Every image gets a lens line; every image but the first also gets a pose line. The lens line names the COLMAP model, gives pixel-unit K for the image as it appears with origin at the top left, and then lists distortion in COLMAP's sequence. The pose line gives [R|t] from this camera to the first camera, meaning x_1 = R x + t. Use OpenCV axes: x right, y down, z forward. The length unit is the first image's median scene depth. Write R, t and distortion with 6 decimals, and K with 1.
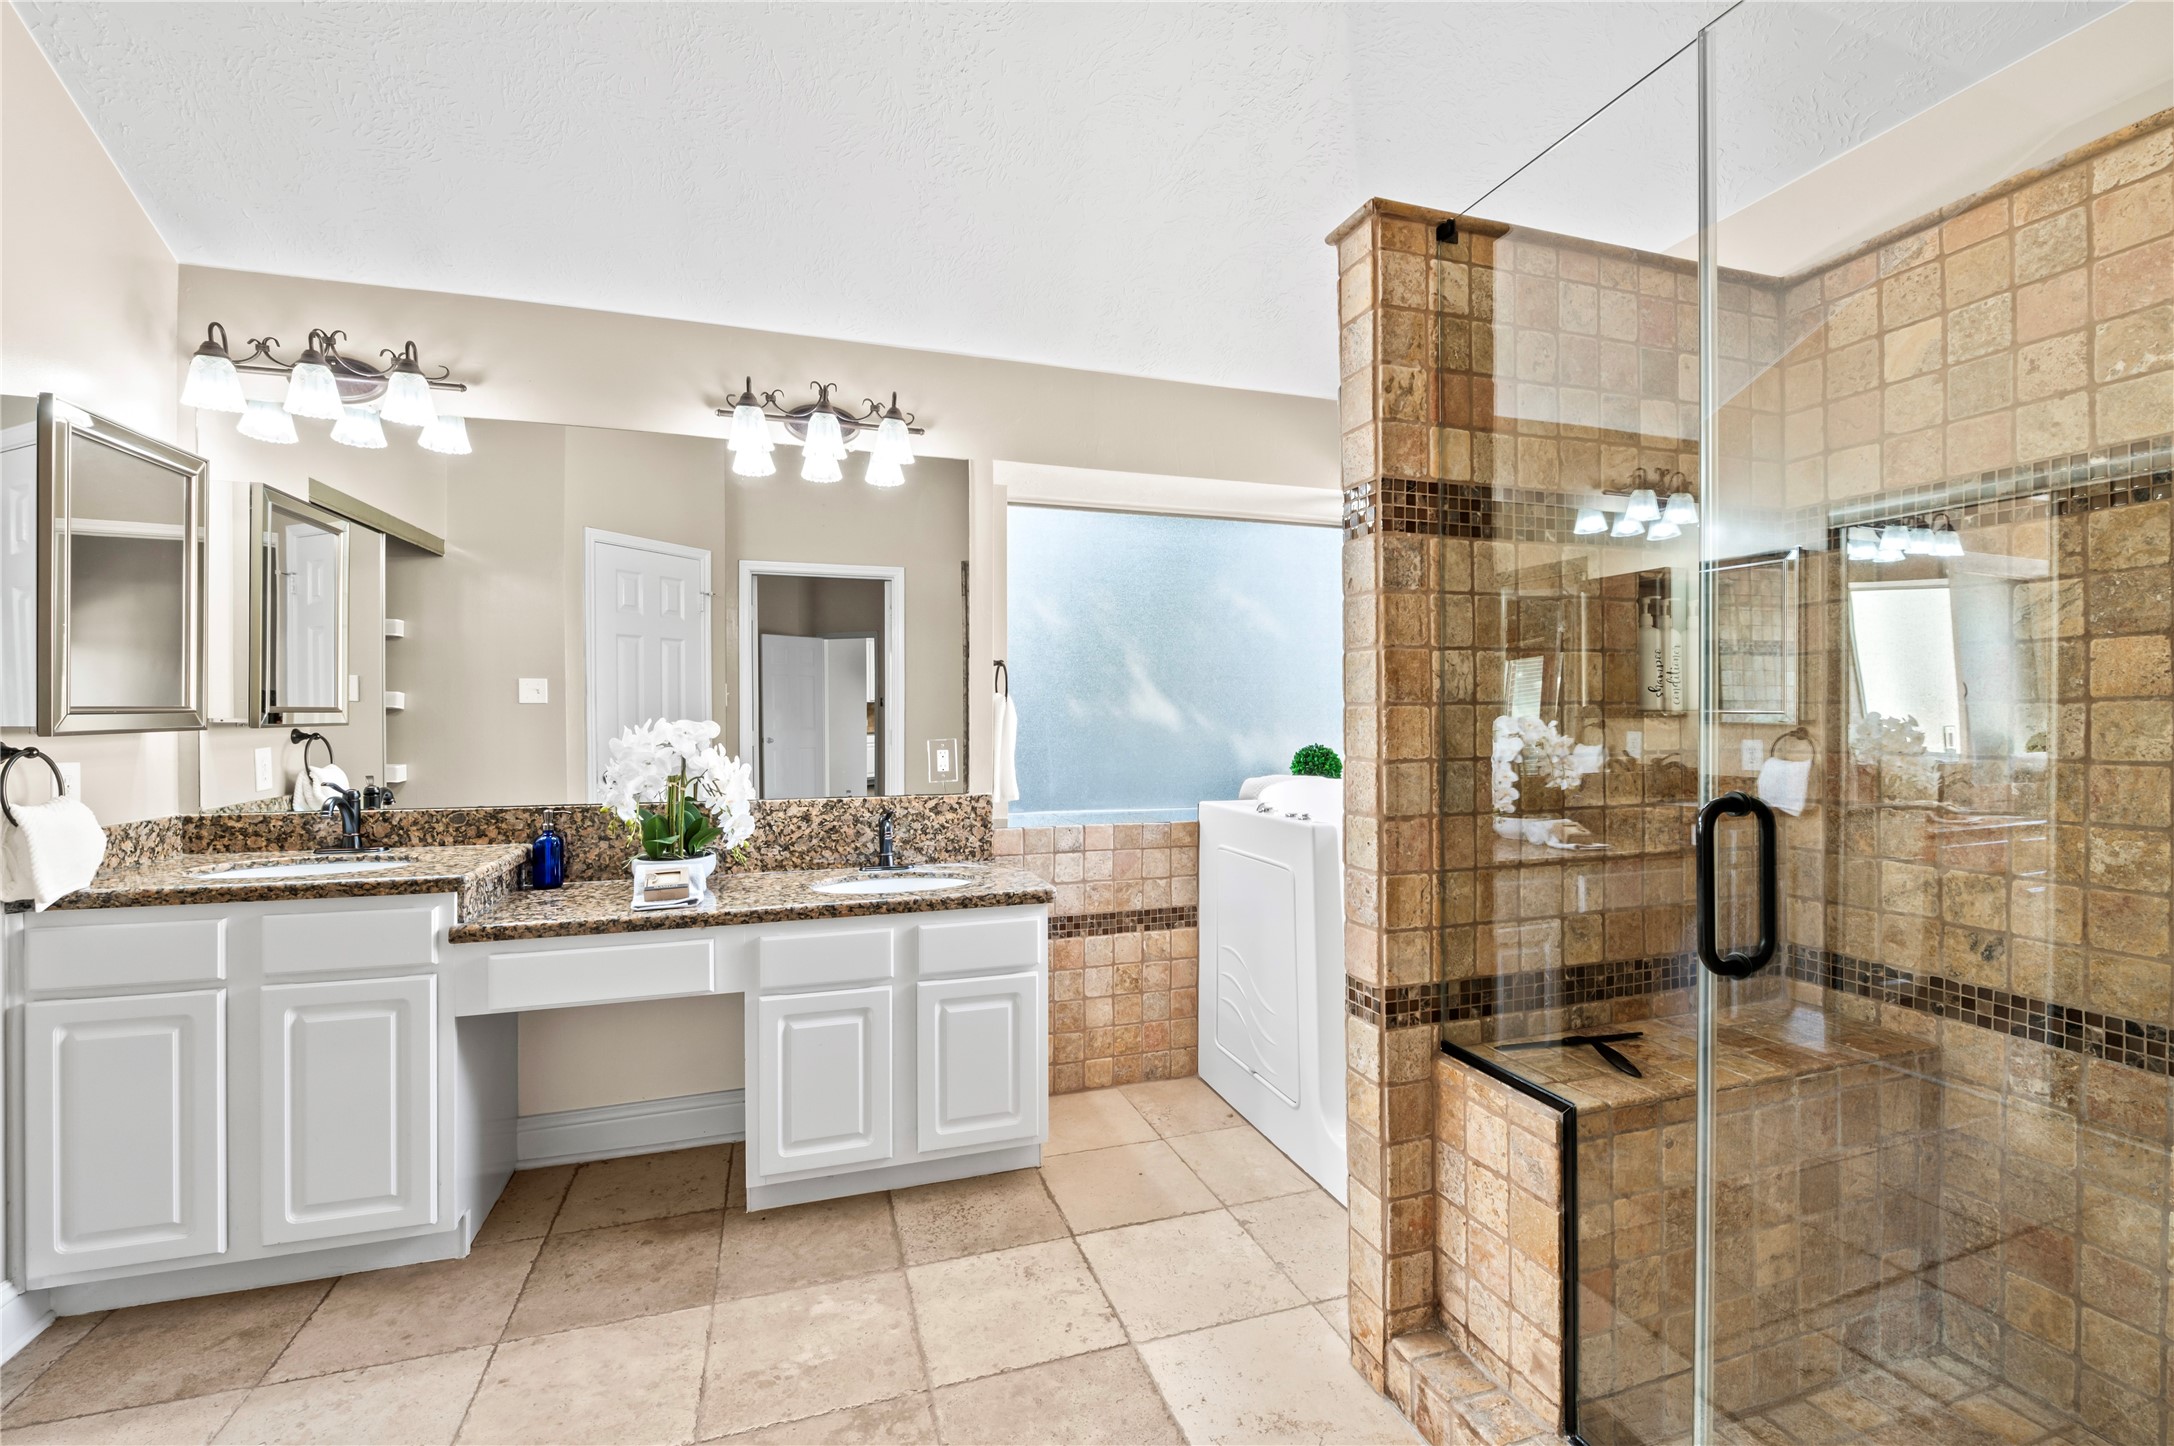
lens RADIAL K [[933.1, 0, 1105.8], [0, 933.1, 719.5], [0, 0, 1]] dist [-0.007297, 0.000571]
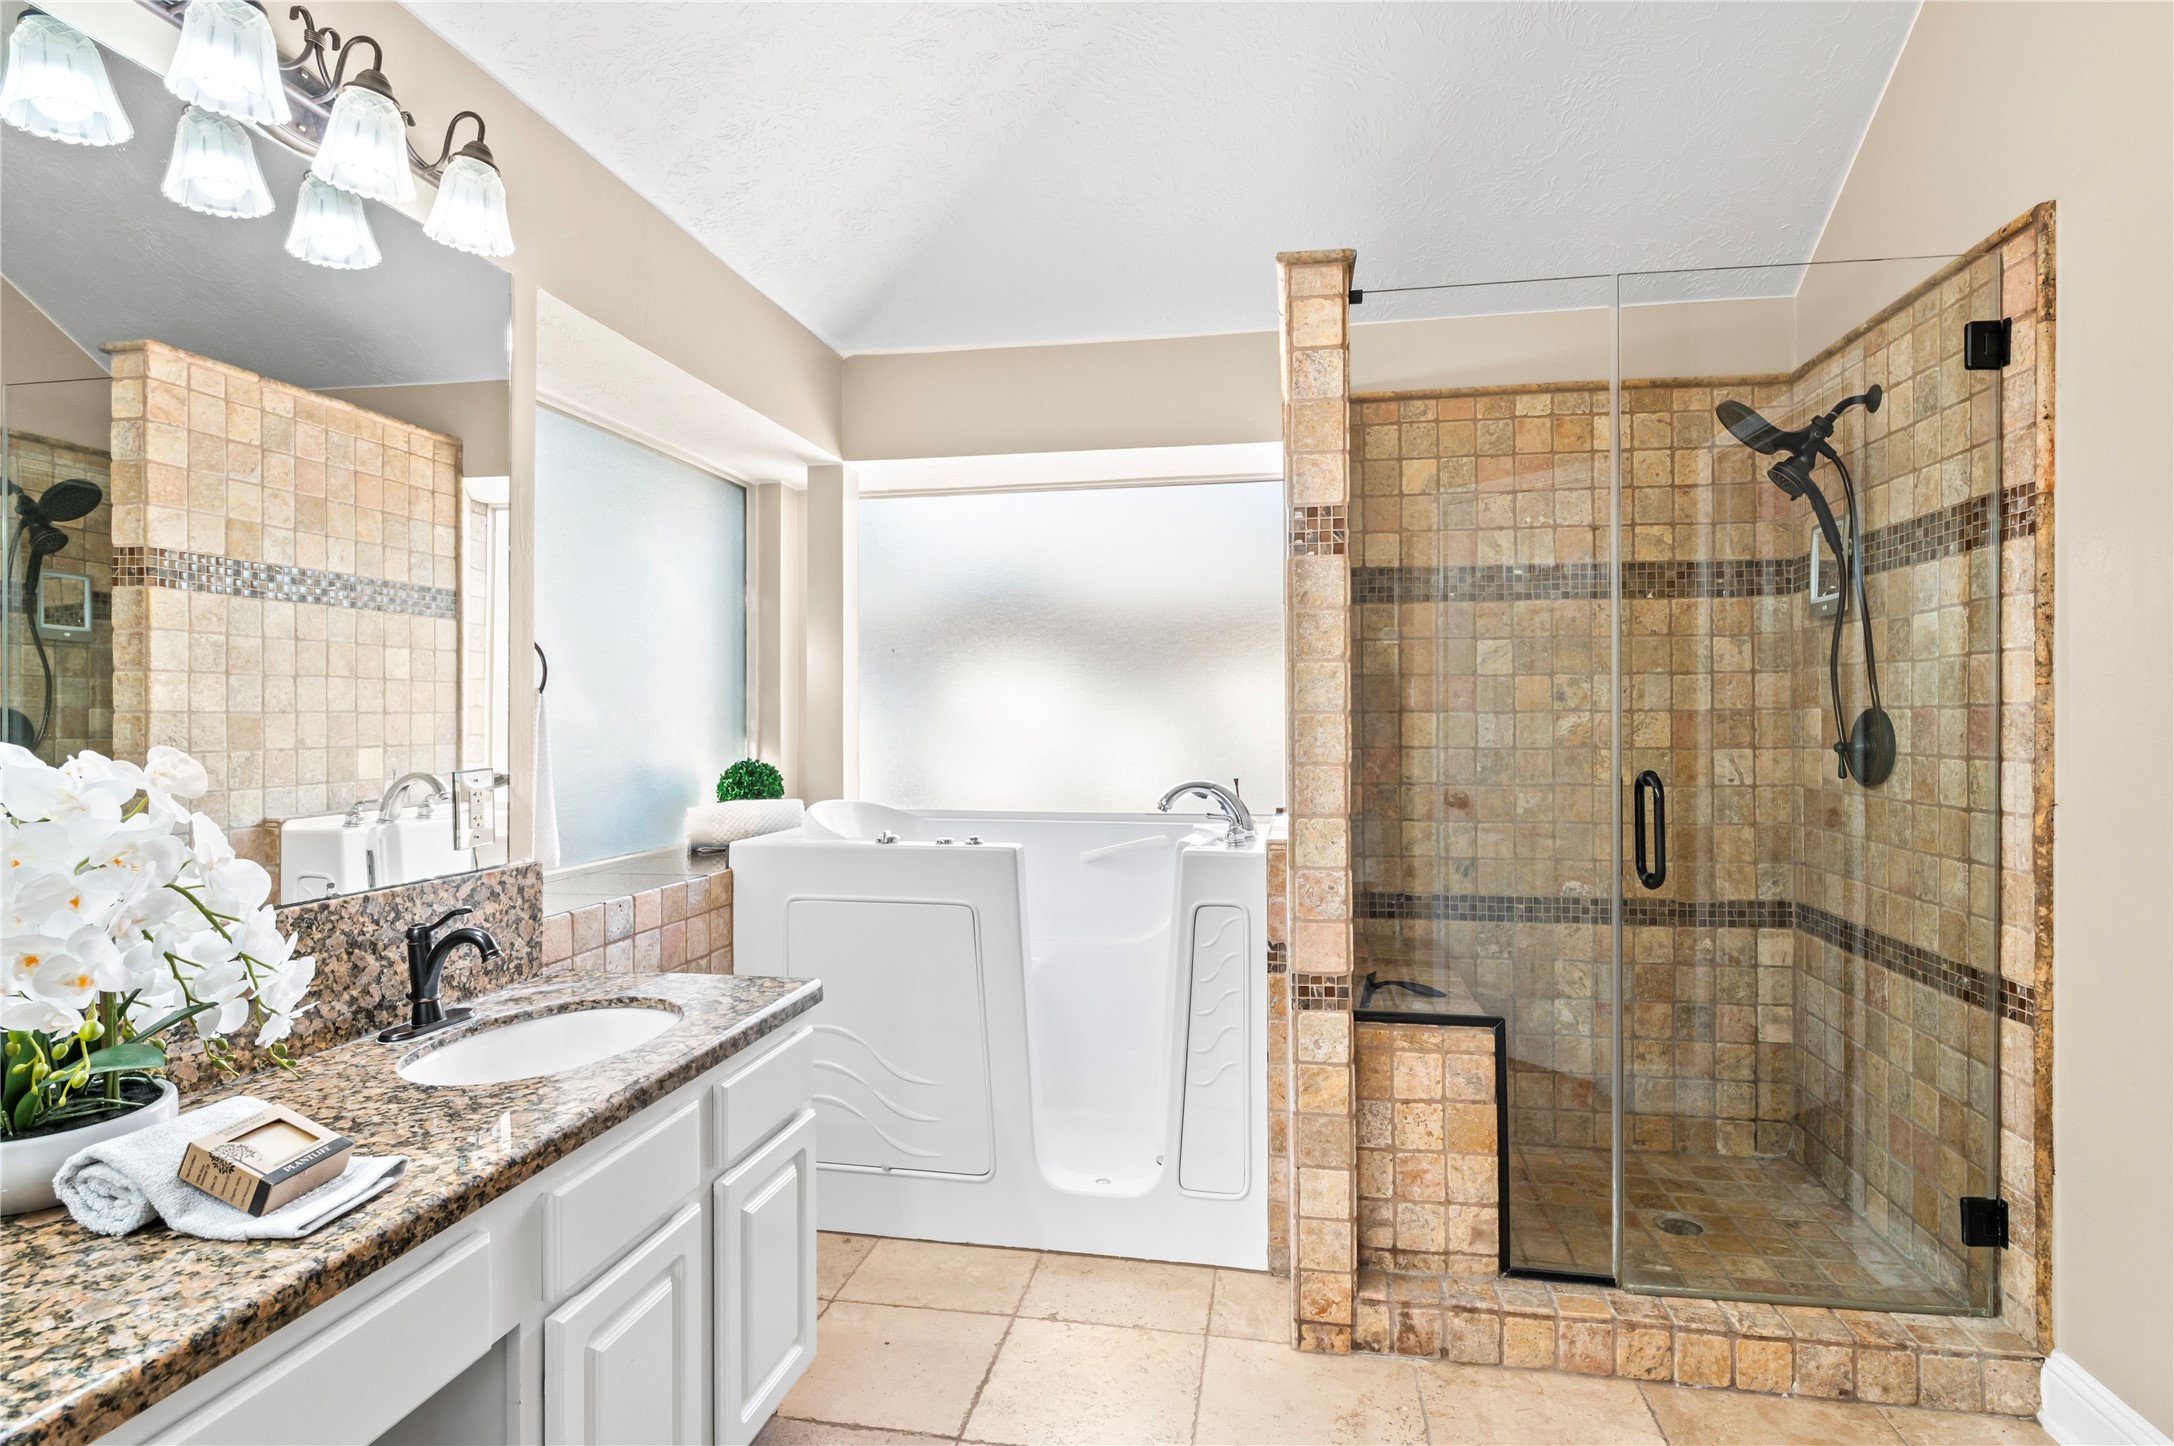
lens RADIAL K [[1094.1, 0, 1096.5], [0, 1094.1, 713.5], [0, 0, 1]] dist [-0.005041, -0.001063]
pose [[0.484119, 0.004189, 0.874992, -0.732635], [0.007734, 0.999929, -0.009066, -0.004298], [-0.874968, 0.011157, 0.484052, 0.486333]]
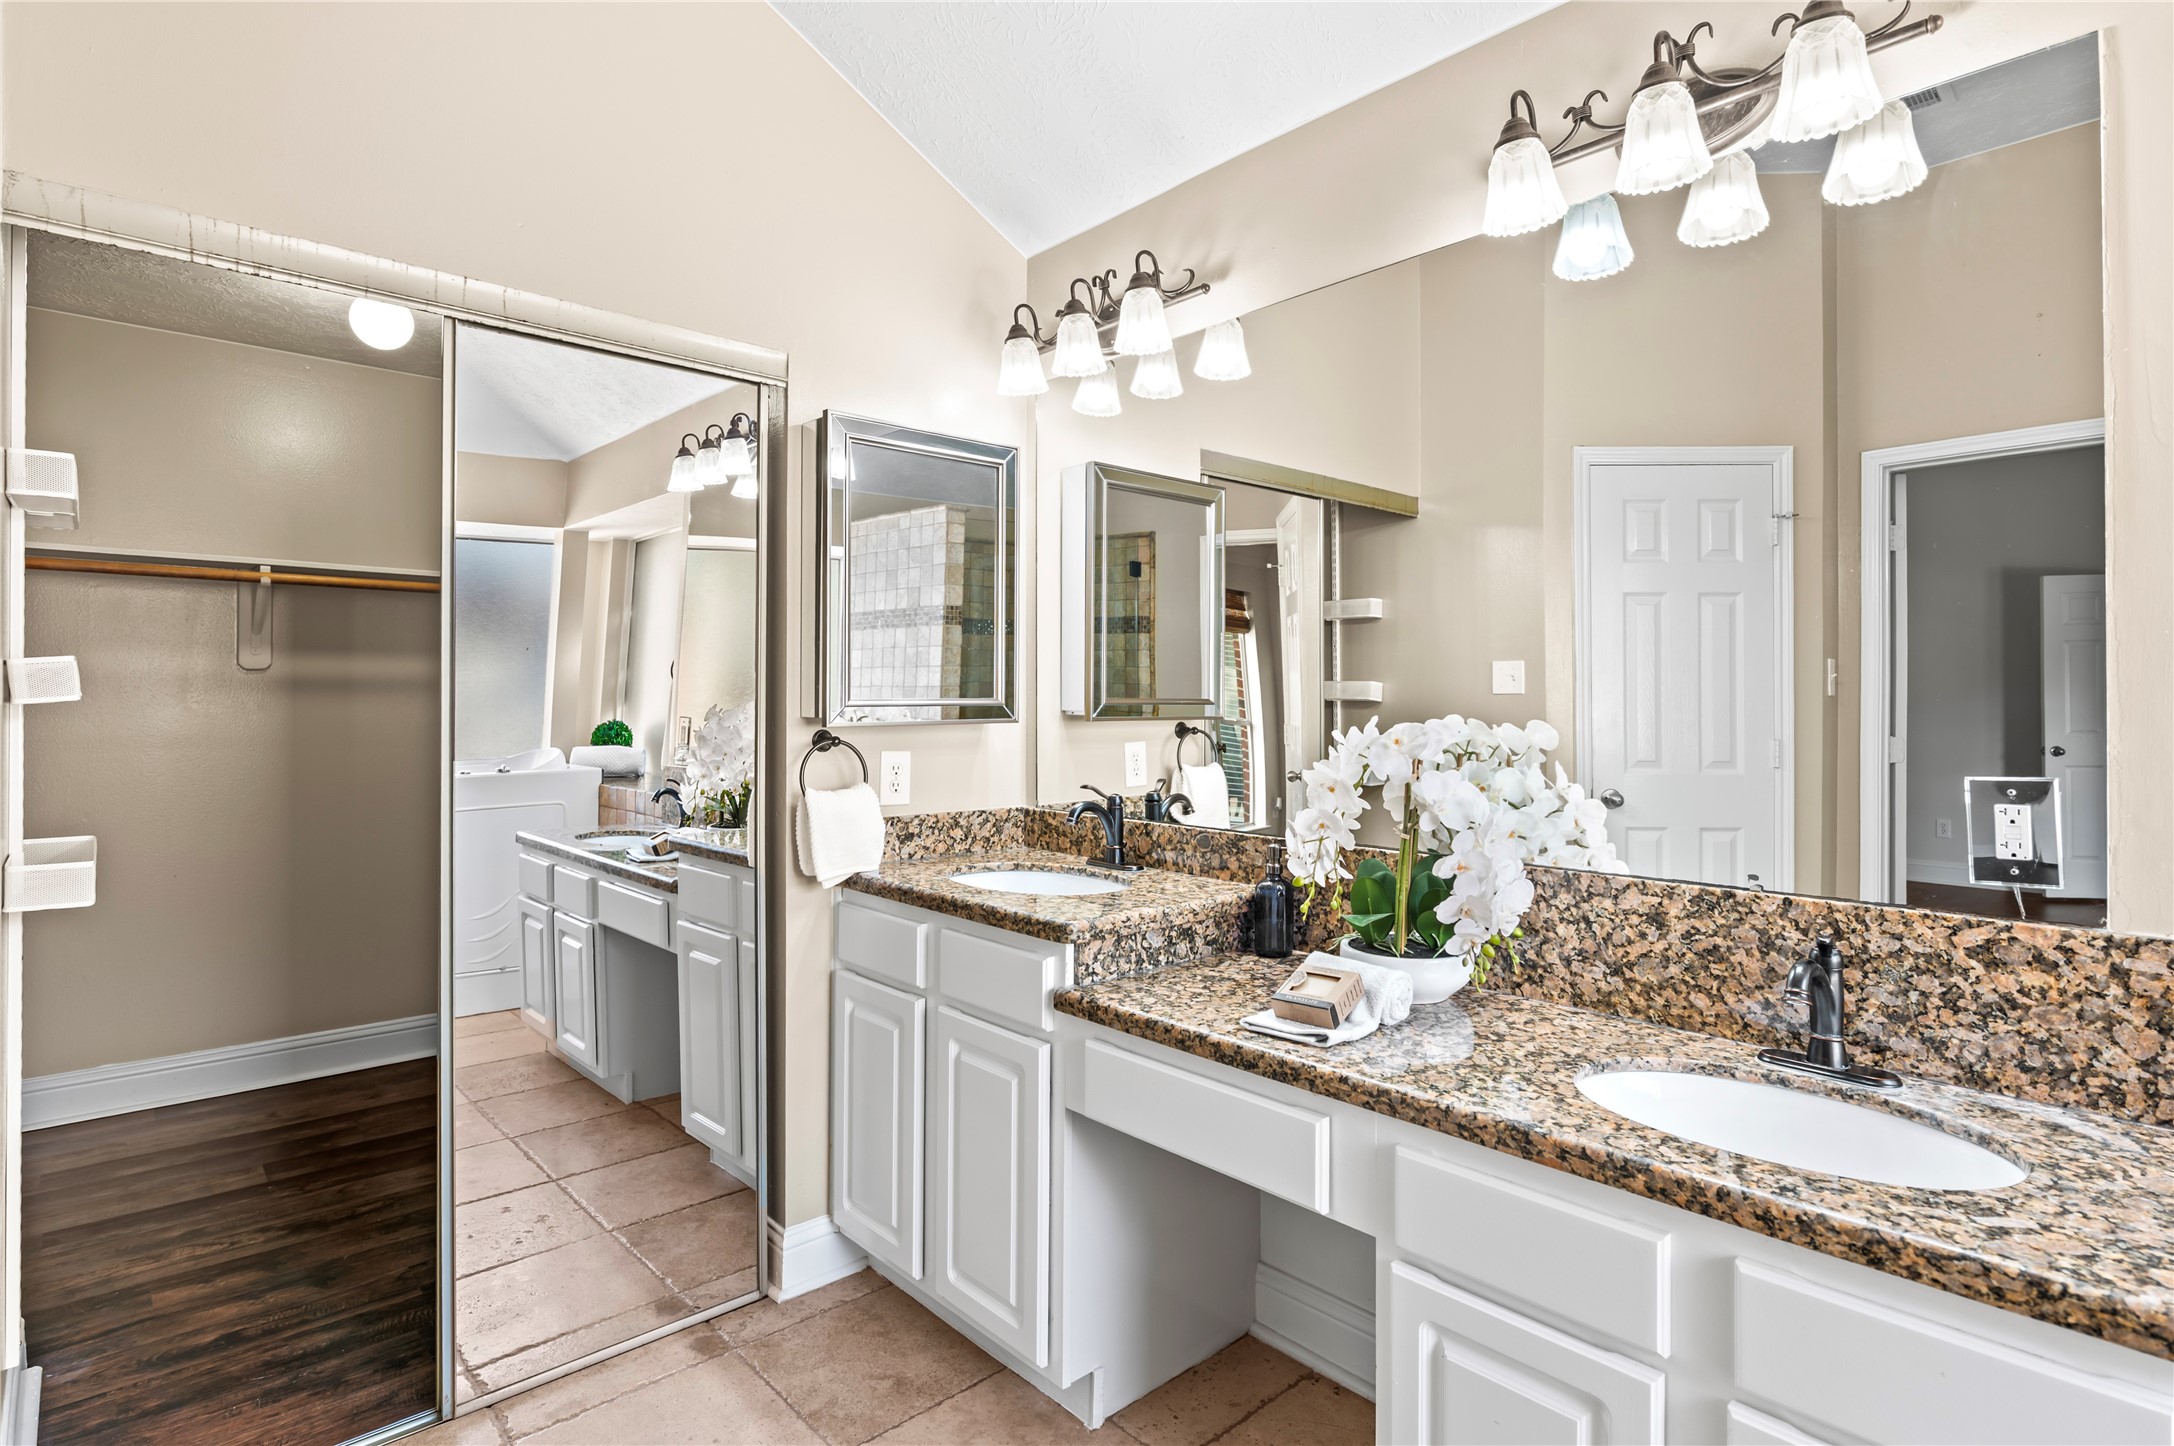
lens RADIAL K [[1094.1, 0, 1084.6], [0, 1094.1, 694.8], [0, 0, 1]] dist [-0.005041, -0.001063]
pose [[0.398535, -0.006163, -0.917132, 0.116273], [-0.009272, 0.999899, -0.010748, -0.006539], [0.917106, 0.012787, 0.398438, 0.604292]]
